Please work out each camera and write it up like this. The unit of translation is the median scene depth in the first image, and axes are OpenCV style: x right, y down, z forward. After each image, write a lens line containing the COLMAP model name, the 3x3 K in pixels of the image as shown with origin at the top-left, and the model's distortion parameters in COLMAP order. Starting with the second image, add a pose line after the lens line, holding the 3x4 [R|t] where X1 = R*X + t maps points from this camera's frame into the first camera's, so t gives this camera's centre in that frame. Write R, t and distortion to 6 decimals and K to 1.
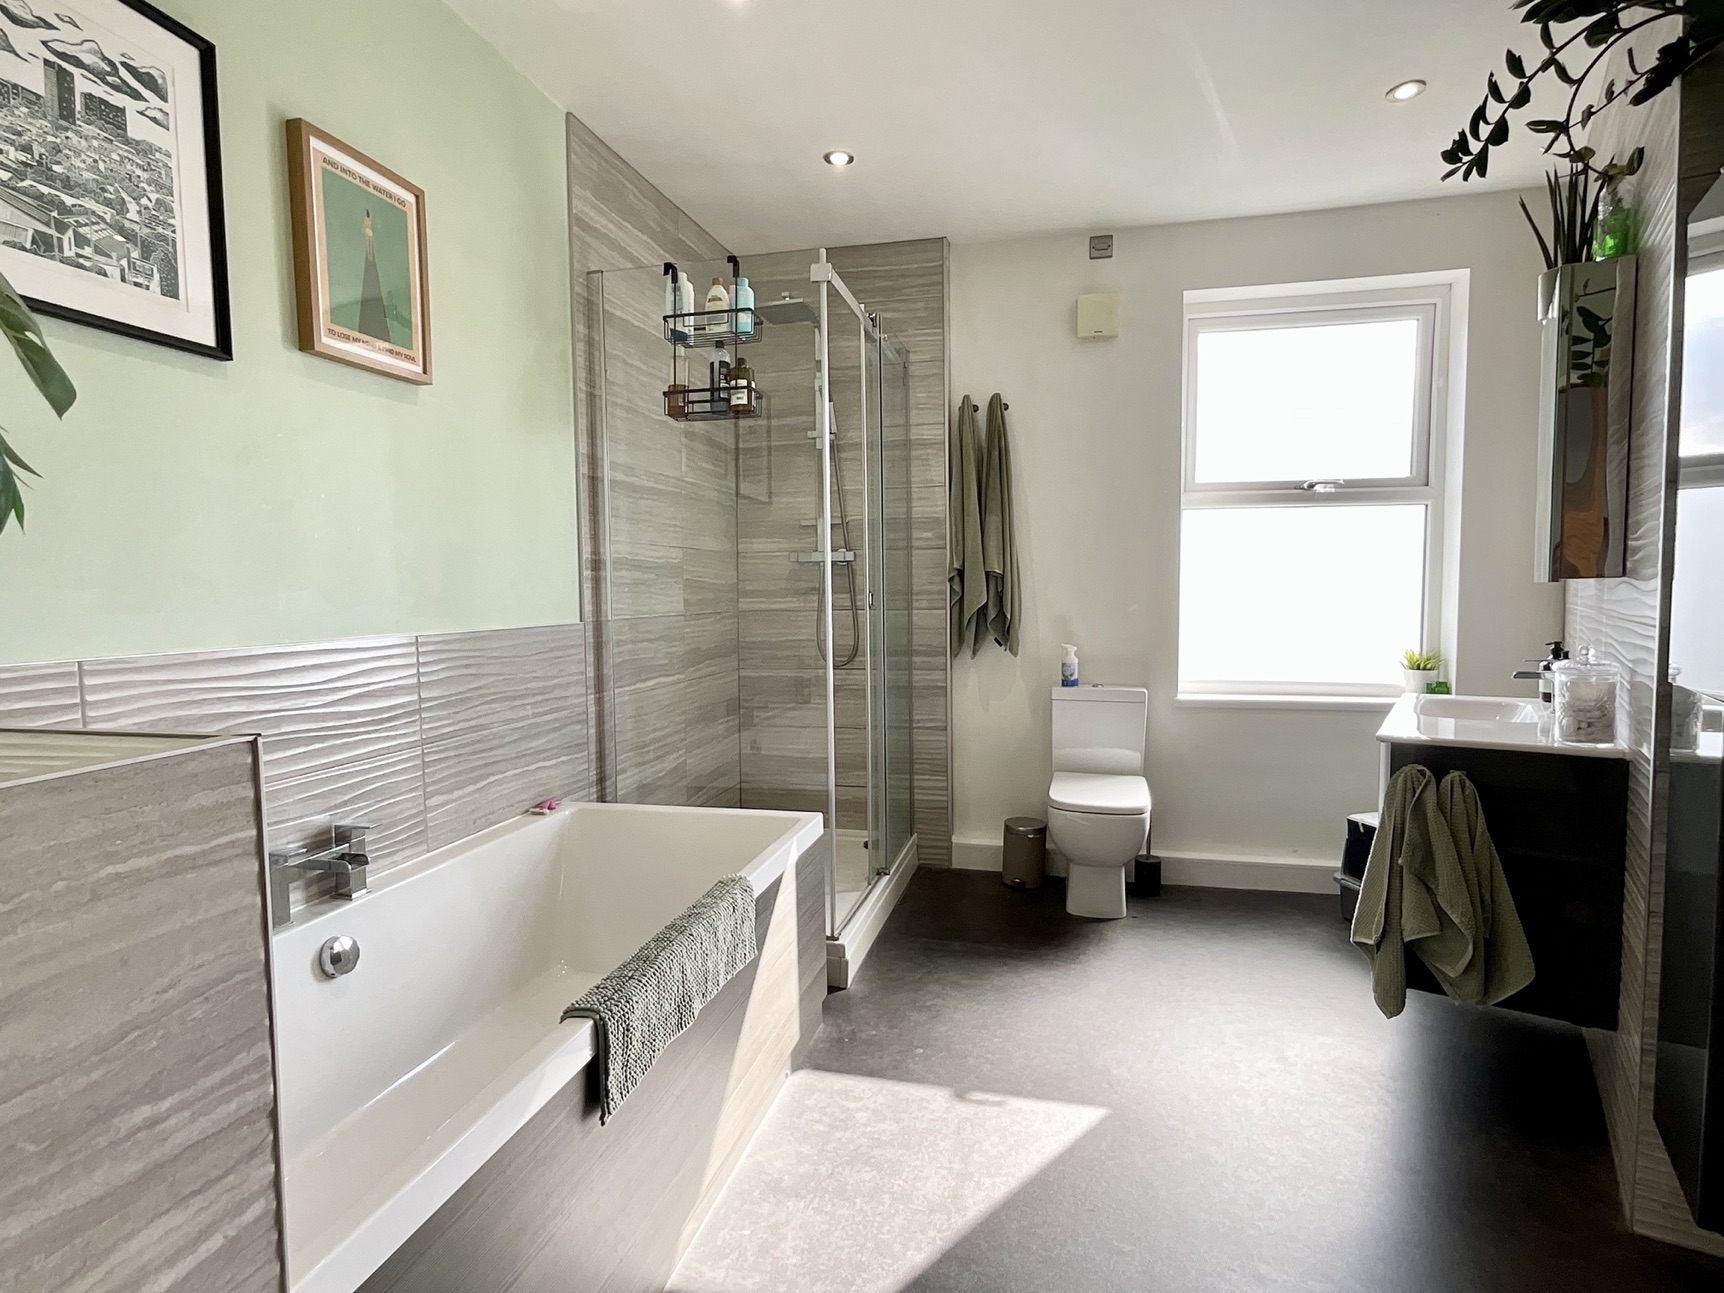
lens RADIAL K [[909.2, 0, 862.0], [0, 909.2, 646.5], [0, 0, 1]] dist [-0.000420, -0.000021]
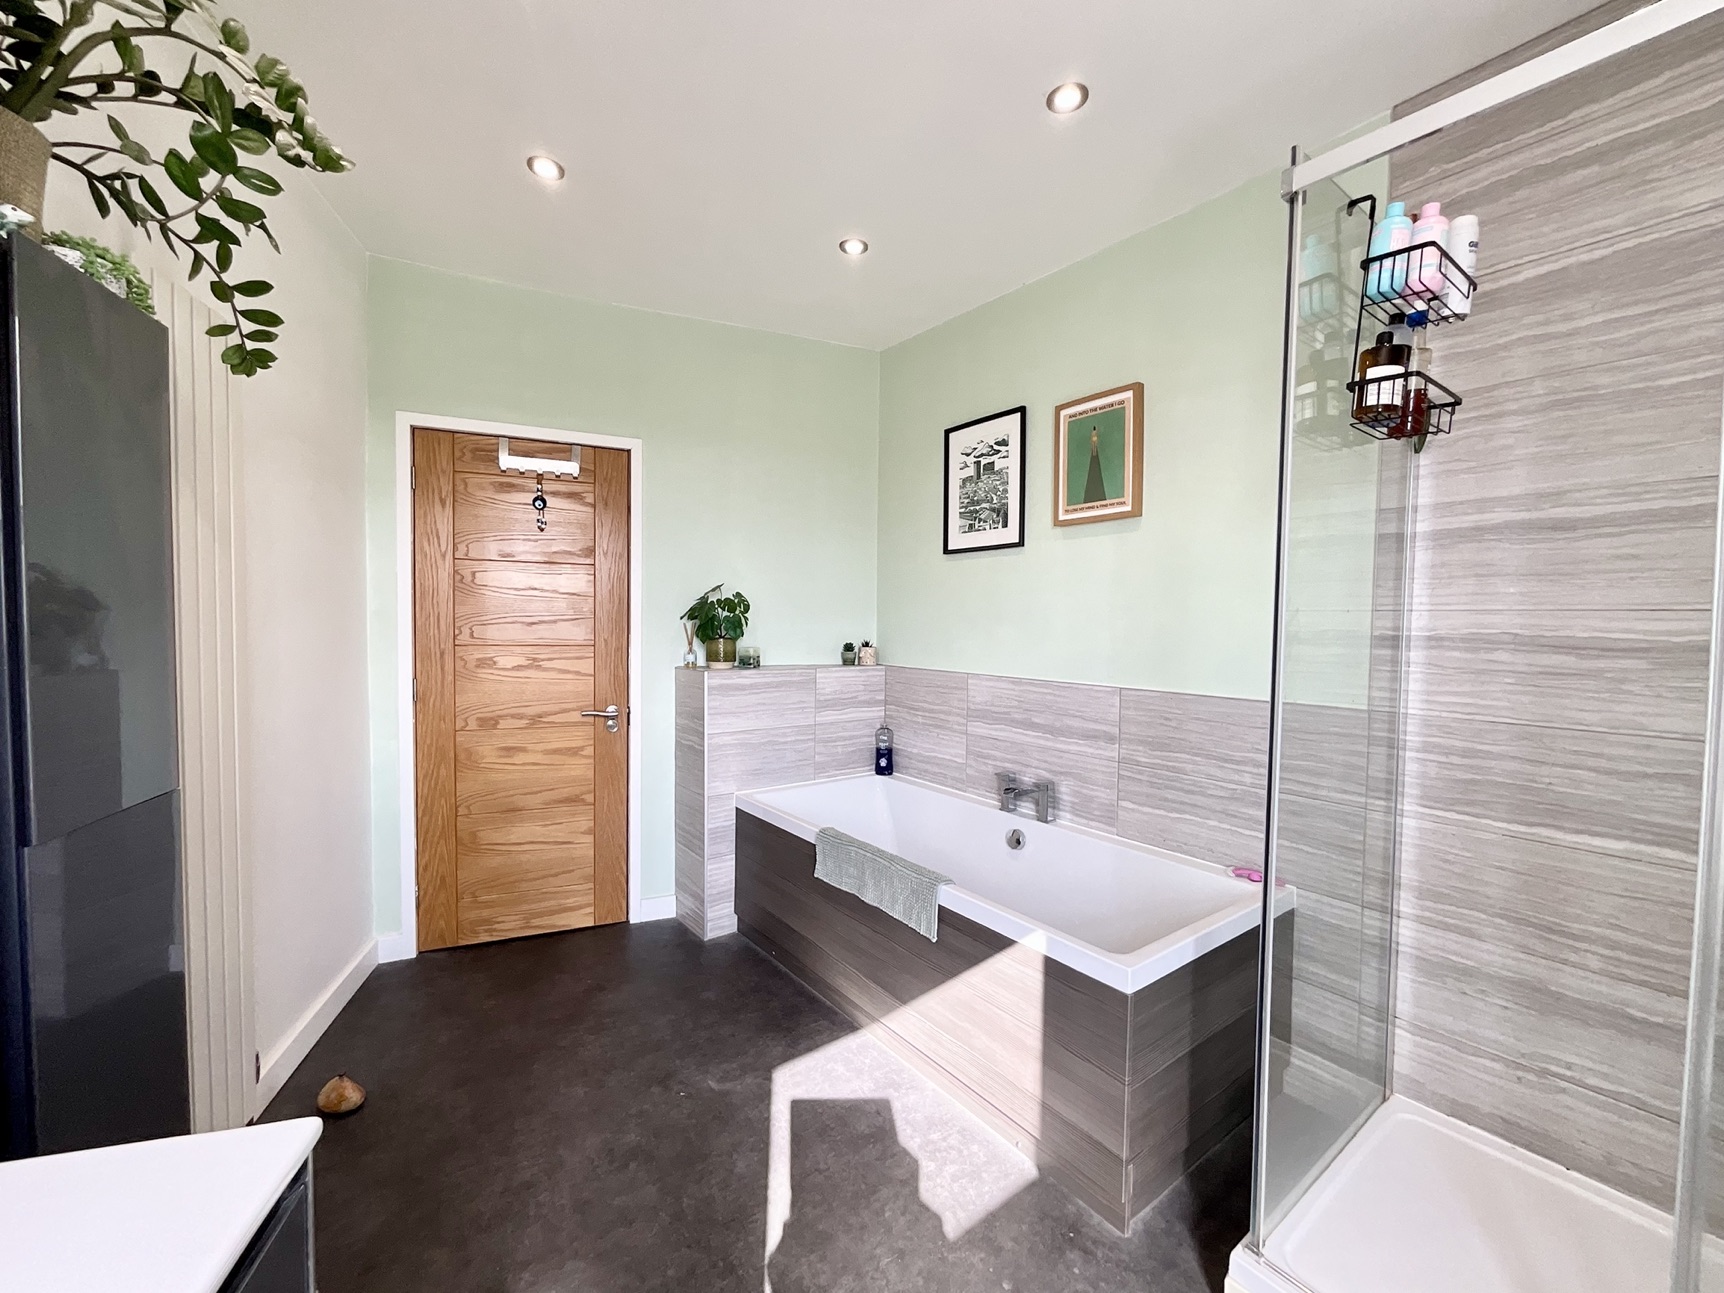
lens RADIAL K [[702.2, 0, 859.7], [0, 702.2, 652.4], [0, 0, 1]] dist [-0.001888, 0.003762]
pose [[-0.639604, 0.036484, -0.767838, 0.771143], [-0.054072, 0.994264, 0.092284, -0.178481], [0.766800, 0.100543, -0.633962, 1.624782]]
